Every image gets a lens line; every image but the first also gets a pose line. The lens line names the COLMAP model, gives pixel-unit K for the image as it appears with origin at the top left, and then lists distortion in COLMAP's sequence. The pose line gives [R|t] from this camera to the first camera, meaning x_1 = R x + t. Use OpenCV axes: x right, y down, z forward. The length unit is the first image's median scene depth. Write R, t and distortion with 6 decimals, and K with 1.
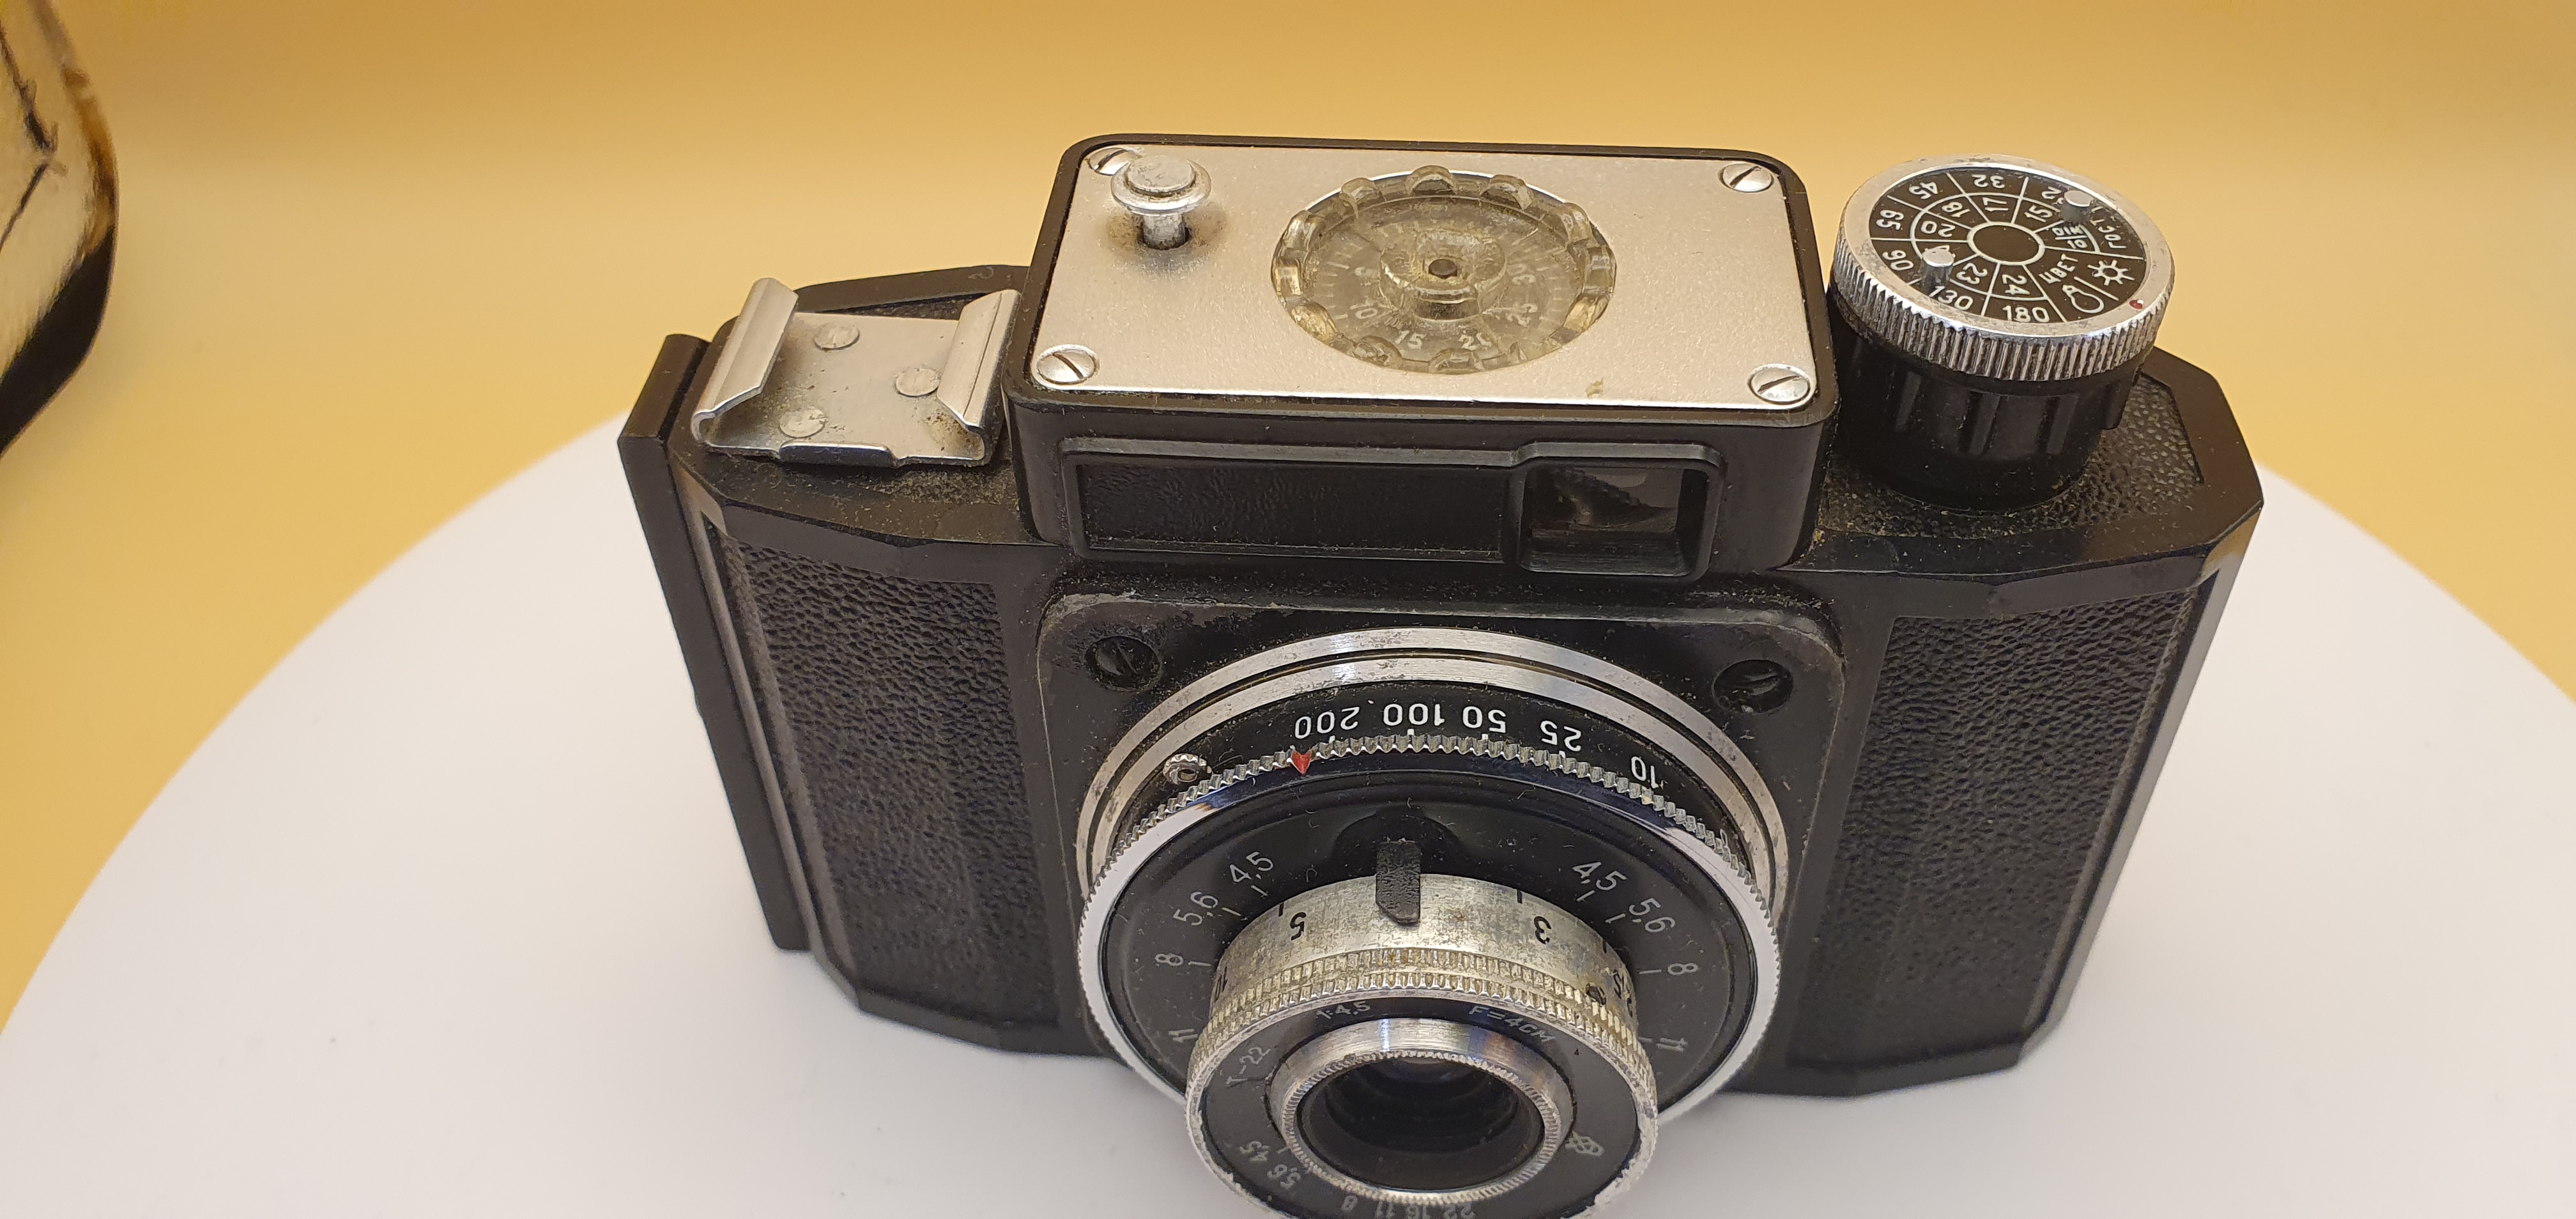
lens RADIAL K [[2101.9, 0, 1272.9], [0, 2101.9, 610.7], [0, 0, 1]] dist [0.082782, -0.000047]
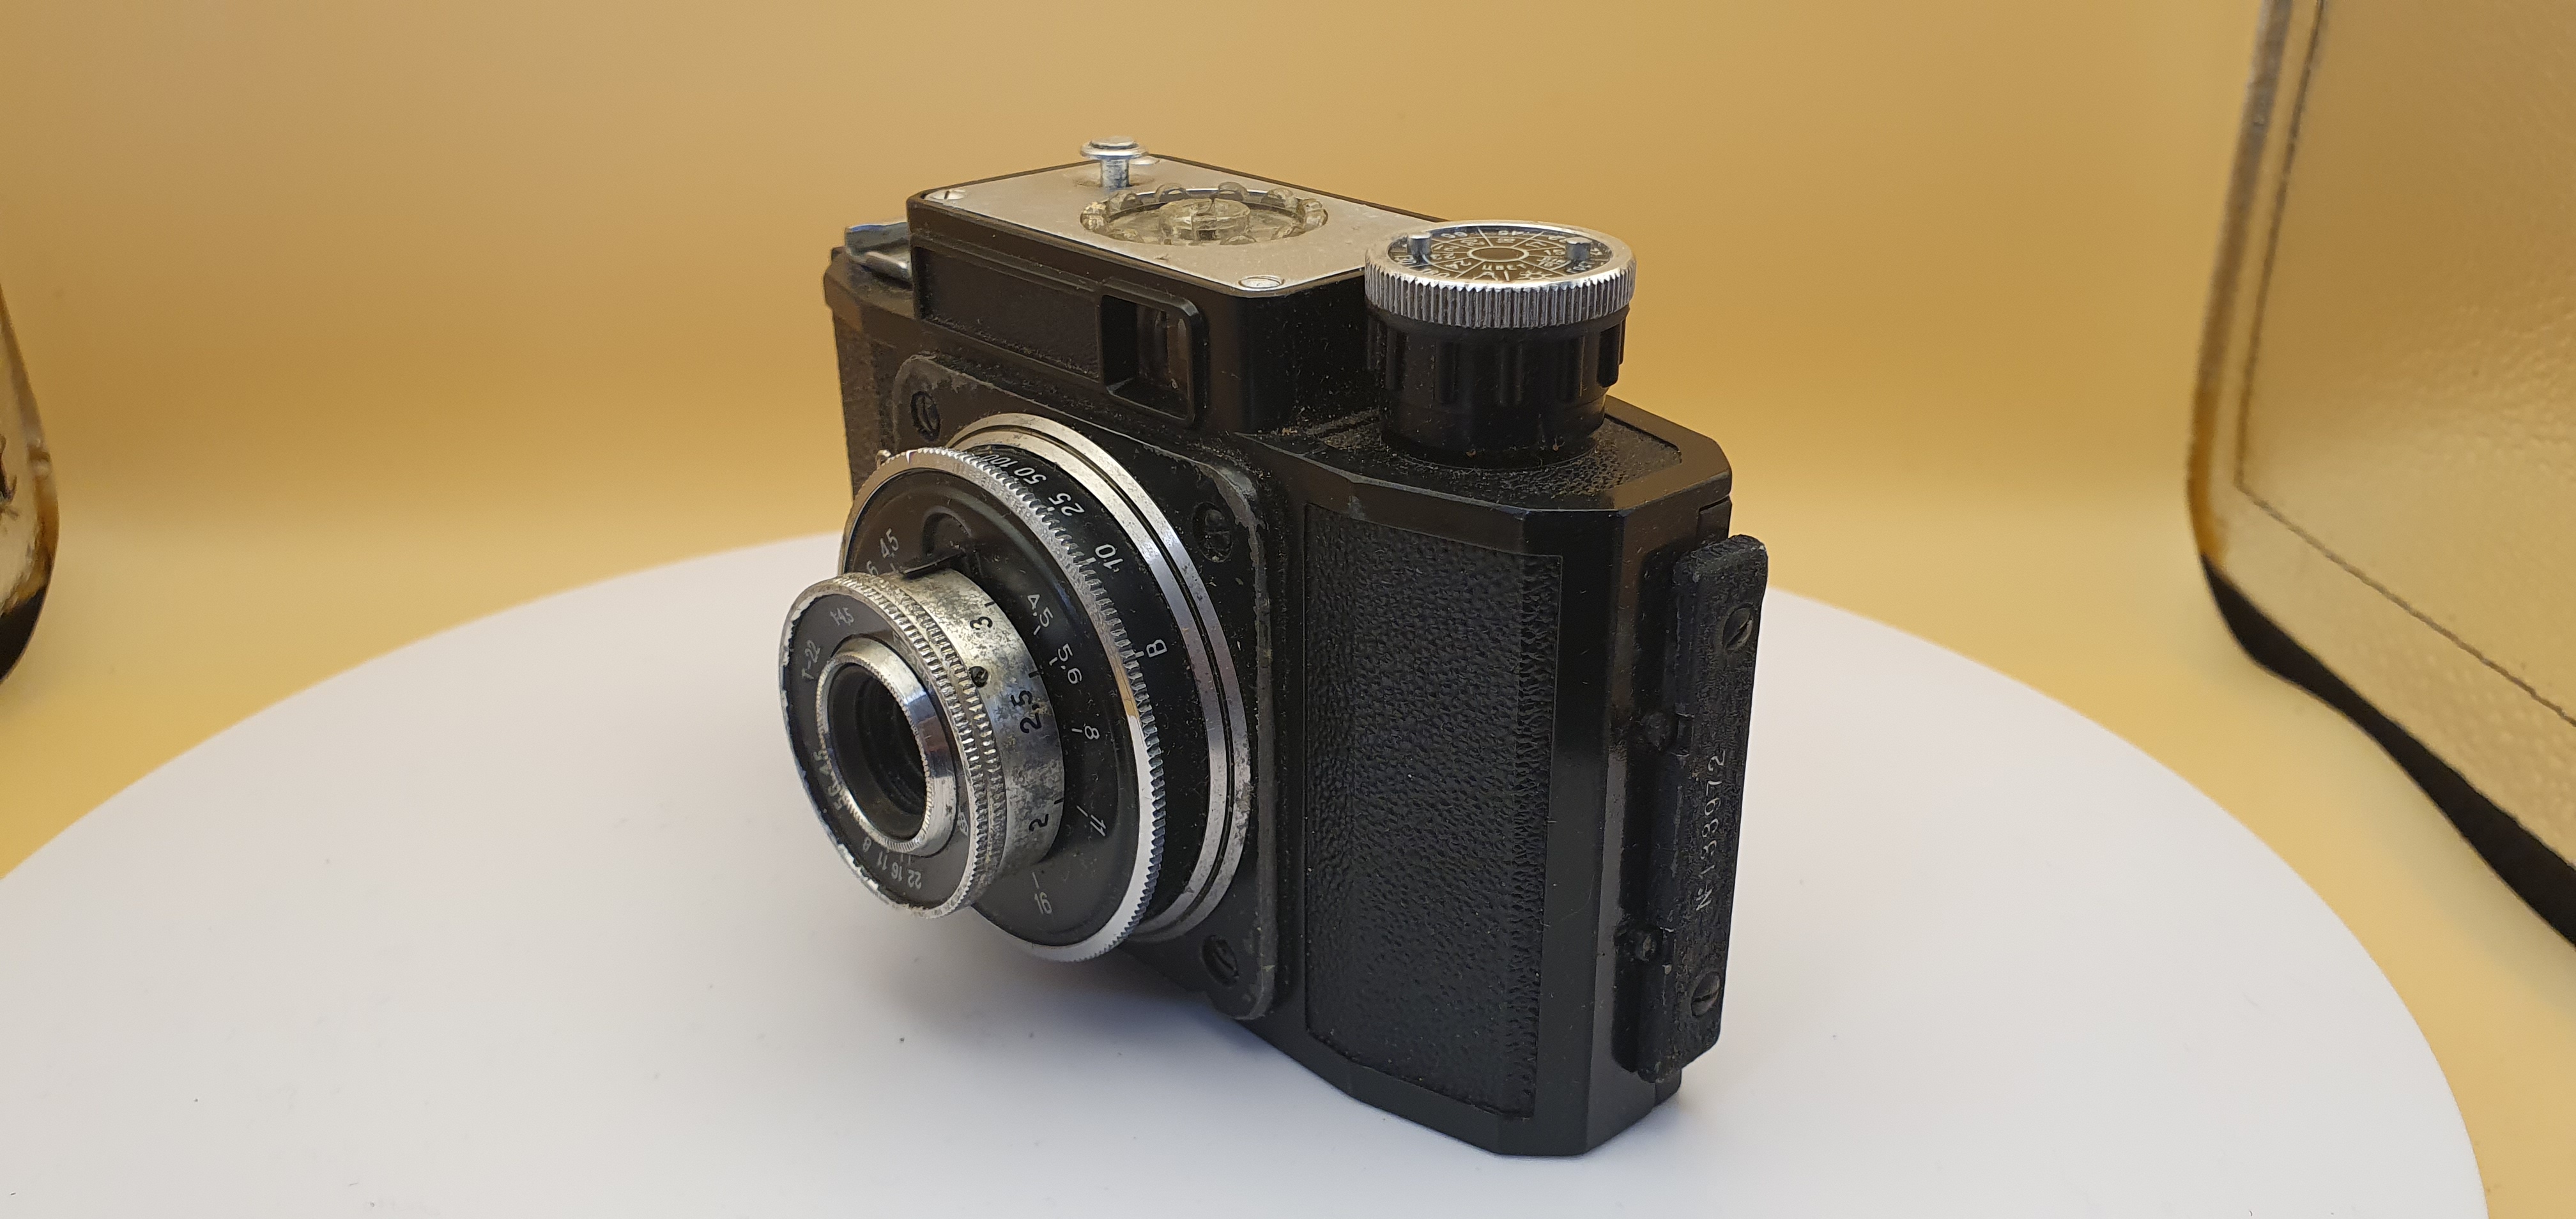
lens RADIAL K [[2101.9, 0, 1272.9], [0, 2101.9, 610.7], [0, 0, 1]] dist [0.082782, -0.000047]
pose [[0.734126, 0.288578, -0.614640, 1.052758], [-0.474518, 0.865508, -0.160403, 0.264721], [0.485687, 0.409414, 0.772327, 0.062595]]
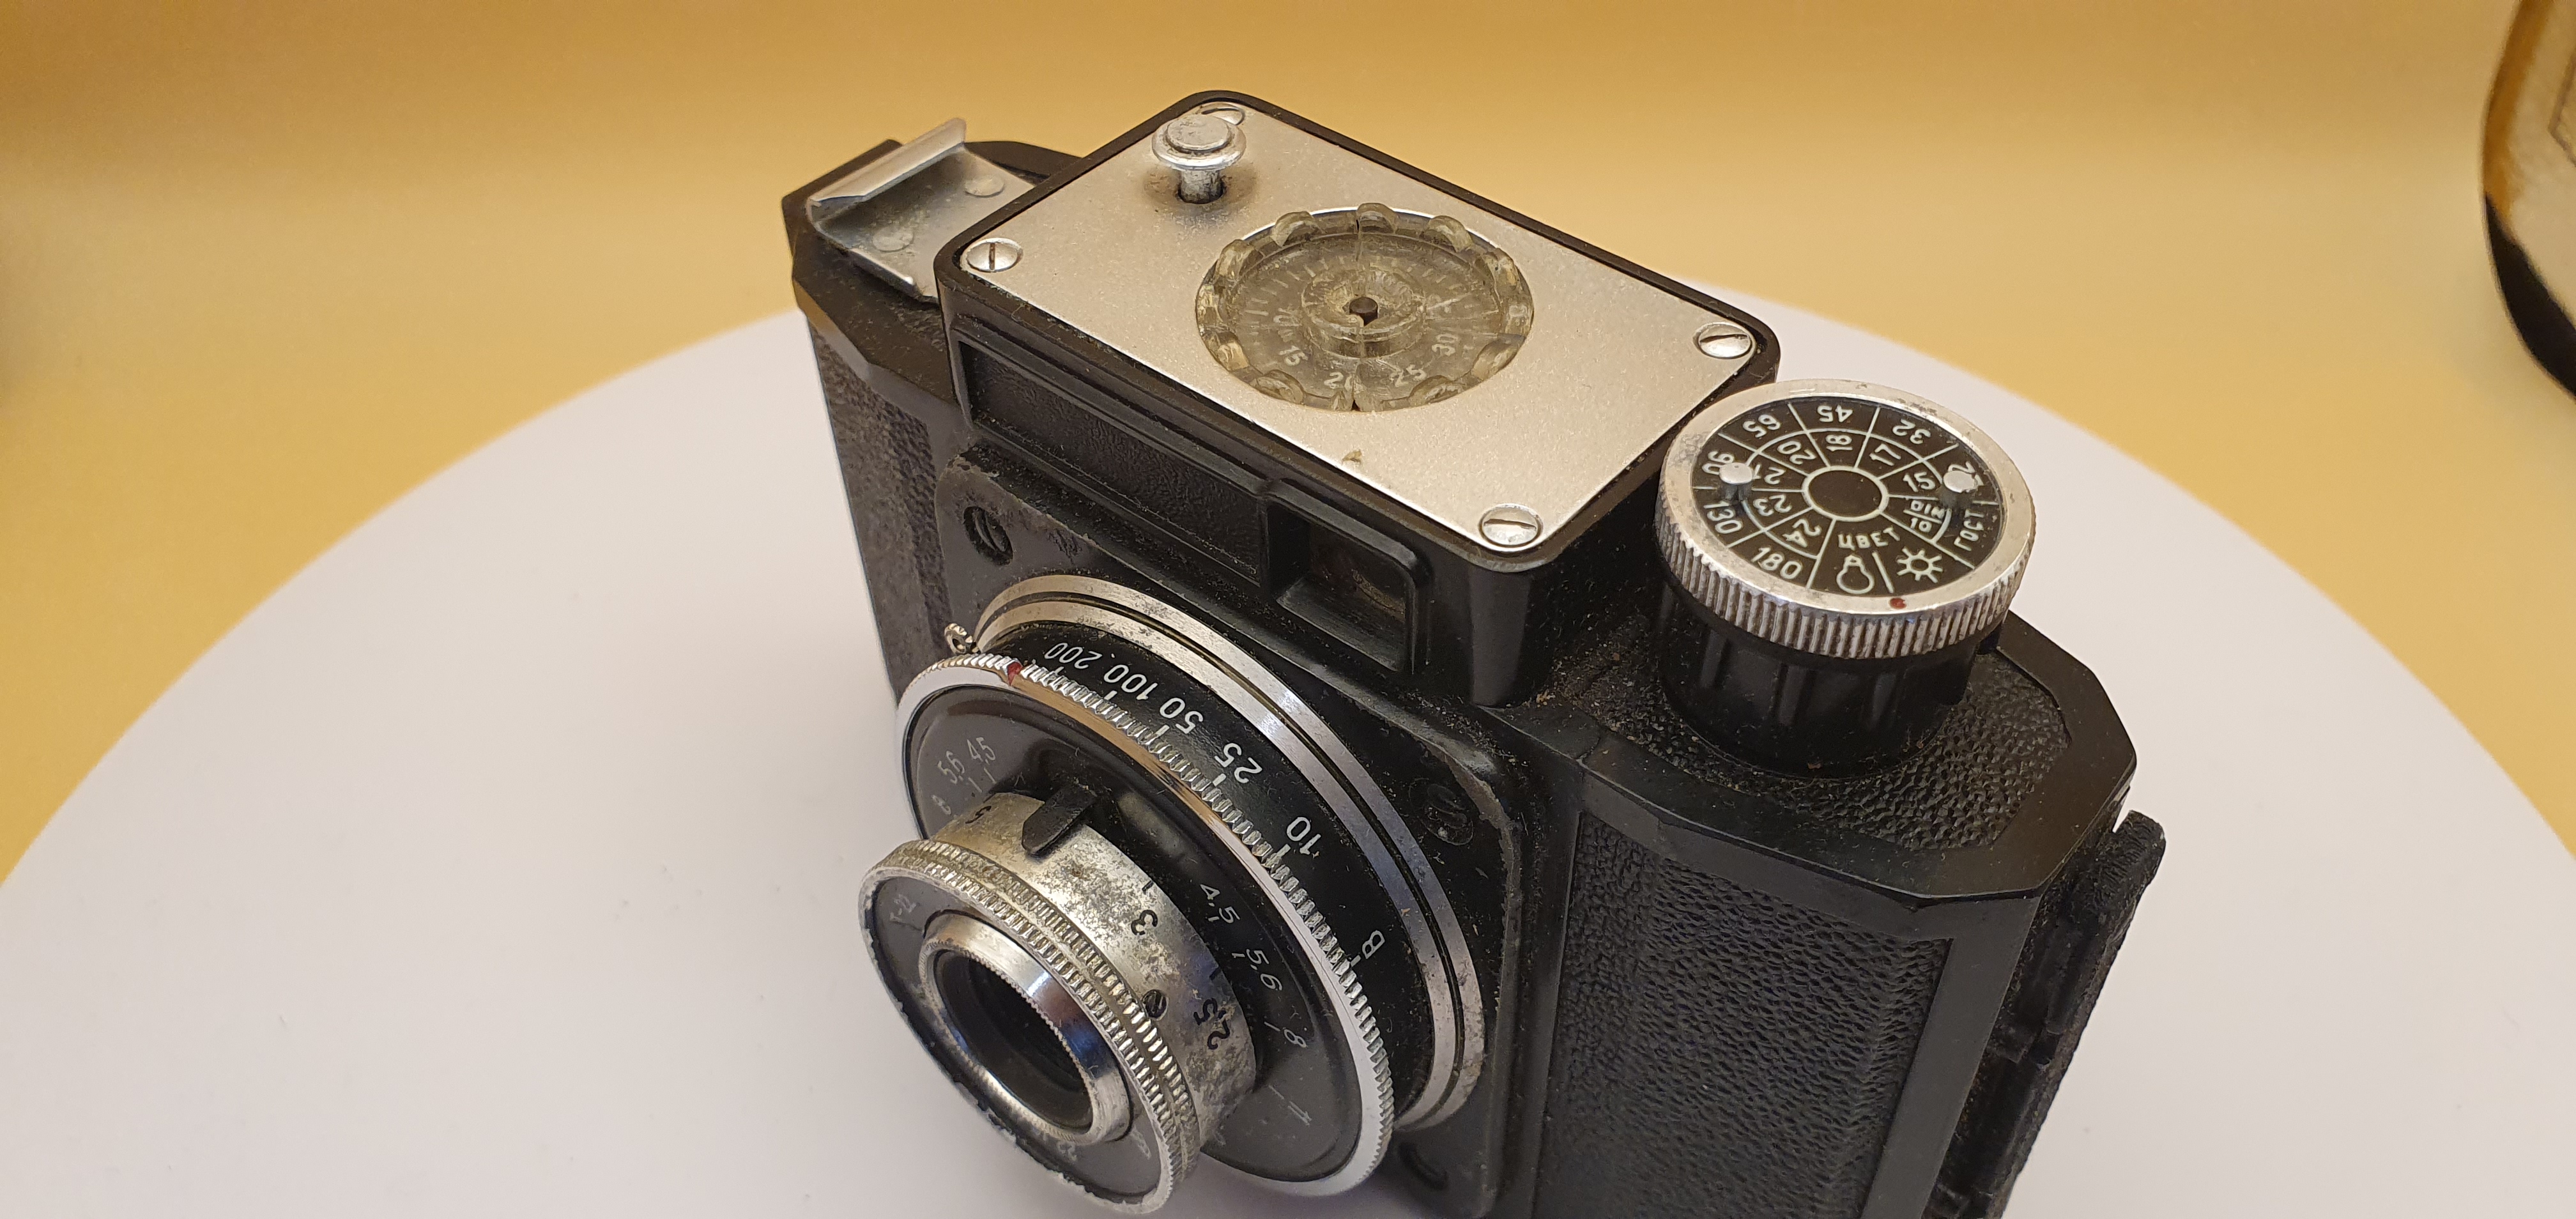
lens RADIAL K [[2101.9, 0, 1272.9], [0, 2101.9, 610.7], [0, 0, 1]] dist [0.082782, -0.000047]
pose [[0.809581, 0.413648, -0.416502, 0.536868], [-0.404070, 0.907376, 0.115743, -0.130814], [0.425800, 0.074593, 0.901737, 0.079304]]
